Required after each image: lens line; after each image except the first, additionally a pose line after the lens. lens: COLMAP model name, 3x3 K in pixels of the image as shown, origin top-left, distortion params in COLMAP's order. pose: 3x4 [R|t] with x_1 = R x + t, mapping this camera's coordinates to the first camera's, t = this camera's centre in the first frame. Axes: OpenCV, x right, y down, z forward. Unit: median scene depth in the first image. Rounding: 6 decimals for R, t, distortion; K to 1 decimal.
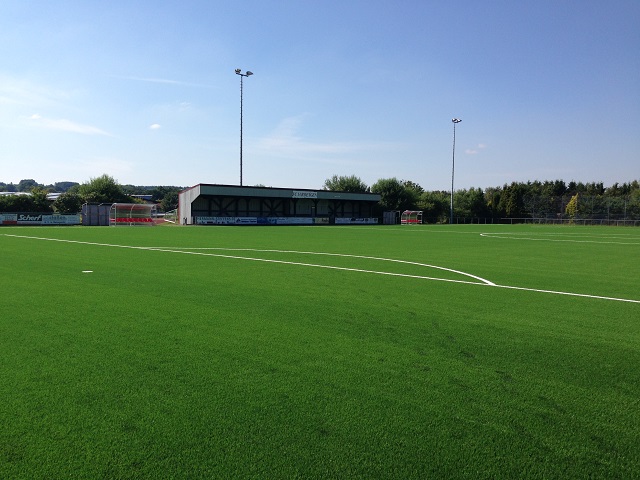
lens RADIAL K [[589.9, 0, 320.0], [0, 589.9, 240.0], [0, 0, 1]] dist [0.147508, -0.262415]
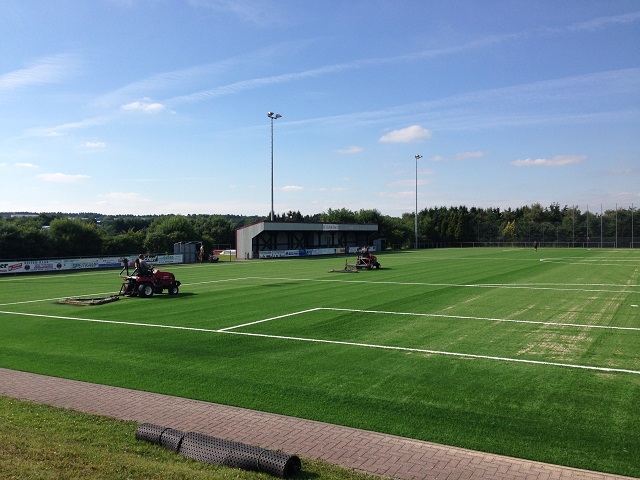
lens RADIAL K [[589.9, 0, 320.0], [0, 589.9, 240.0], [0, 0, 1]] dist [0.147508, -0.262415]
pose [[0.975674, -0.024416, 0.217861, -0.241486], [0.032955, 0.998821, -0.035646, -0.013352], [-0.216734, 0.041958, 0.975329, -0.041419]]
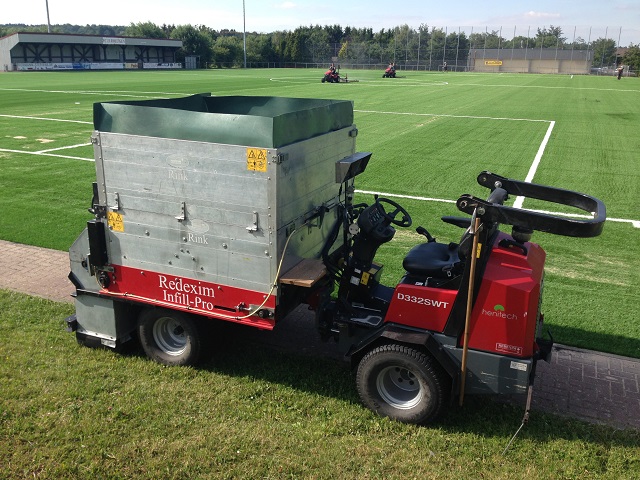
lens RADIAL K [[589.9, 0, 320.0], [0, 589.9, 240.0], [0, 0, 1]] dist [0.147508, -0.262415]
pose [[0.941566, -0.100627, 0.321446, -0.052766], [0.015990, 0.966609, 0.255755, 0.000251], [-0.336449, -0.235670, 0.911735, -0.193427]]
